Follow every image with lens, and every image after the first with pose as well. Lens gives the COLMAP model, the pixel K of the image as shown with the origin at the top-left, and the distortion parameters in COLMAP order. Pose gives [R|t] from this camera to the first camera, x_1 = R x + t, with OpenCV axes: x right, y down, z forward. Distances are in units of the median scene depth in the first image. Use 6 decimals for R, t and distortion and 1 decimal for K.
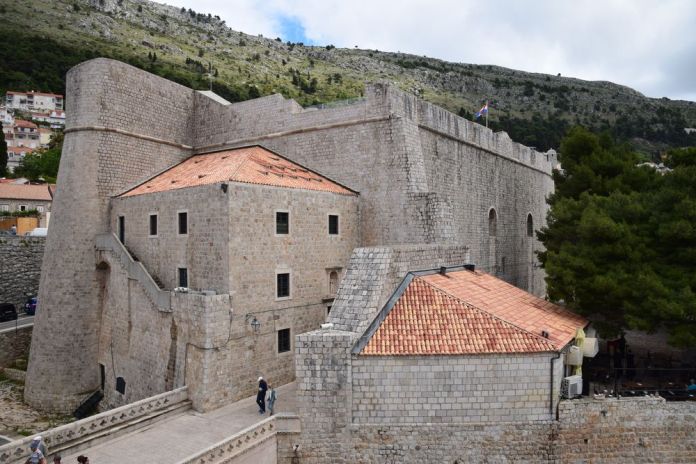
lens RADIAL K [[487.1, 0, 347.7], [0, 487.1, 238.0], [0, 0, 1]] dist [-0.133628, 0.071781]
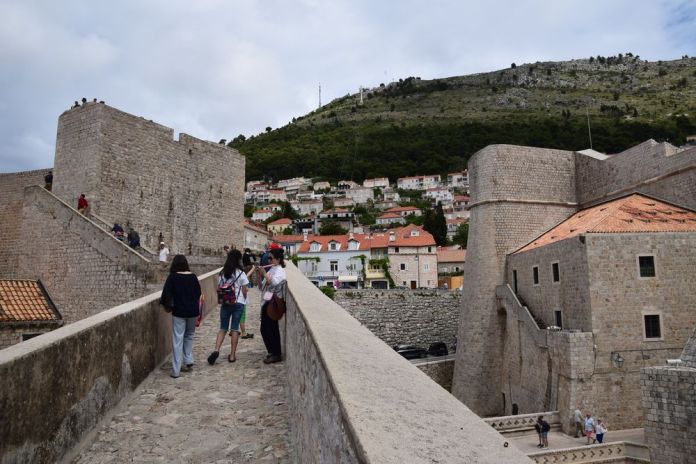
lens RADIAL K [[487.1, 0, 347.7], [0, 487.1, 238.0], [0, 0, 1]] dist [-0.133628, 0.071781]
pose [[0.651827, -0.108484, -0.750568, 0.168818], [0.021327, 0.991946, -0.124850, 0.016388], [0.758068, 0.065373, 0.648891, -0.120388]]
